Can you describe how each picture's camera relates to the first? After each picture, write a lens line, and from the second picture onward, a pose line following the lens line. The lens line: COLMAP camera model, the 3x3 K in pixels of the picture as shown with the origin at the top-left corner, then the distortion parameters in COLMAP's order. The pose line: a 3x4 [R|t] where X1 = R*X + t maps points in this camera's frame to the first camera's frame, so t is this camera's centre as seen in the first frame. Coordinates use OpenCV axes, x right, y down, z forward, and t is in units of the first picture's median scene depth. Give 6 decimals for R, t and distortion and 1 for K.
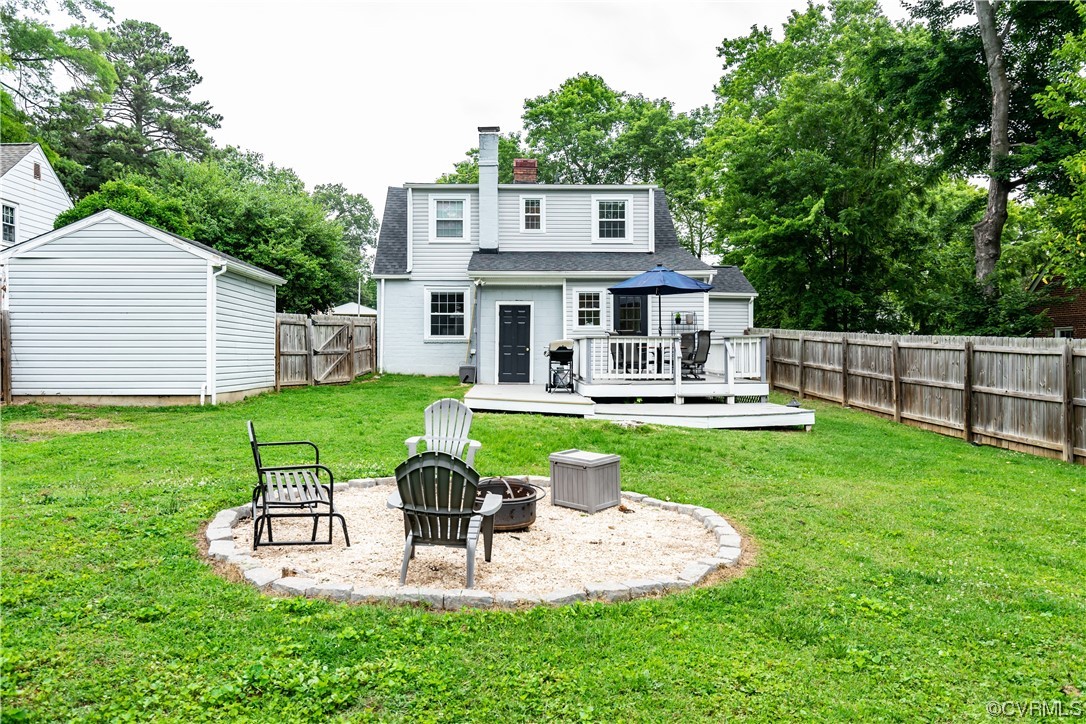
lens RADIAL K [[799.2, 0, 542.2], [0, 799.2, 324.5], [0, 0, 1]] dist [-0.003993, 0.001364]
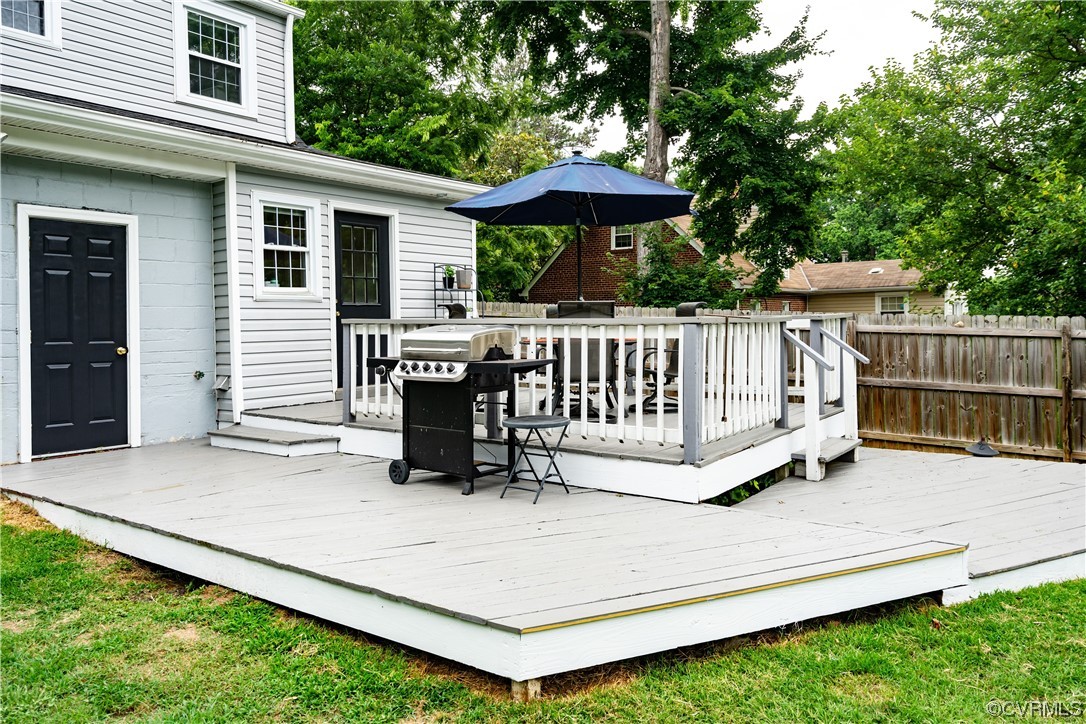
lens RADIAL K [[799.2, 0, 542.2], [0, 799.2, 324.5], [0, 0, 1]] dist [-0.003993, 0.001364]
pose [[0.614062, -0.010146, 0.789192, -0.177653], [-0.018485, 0.999458, 0.027232, 0.006452], [-0.789041, -0.031311, 0.613542, 0.618992]]
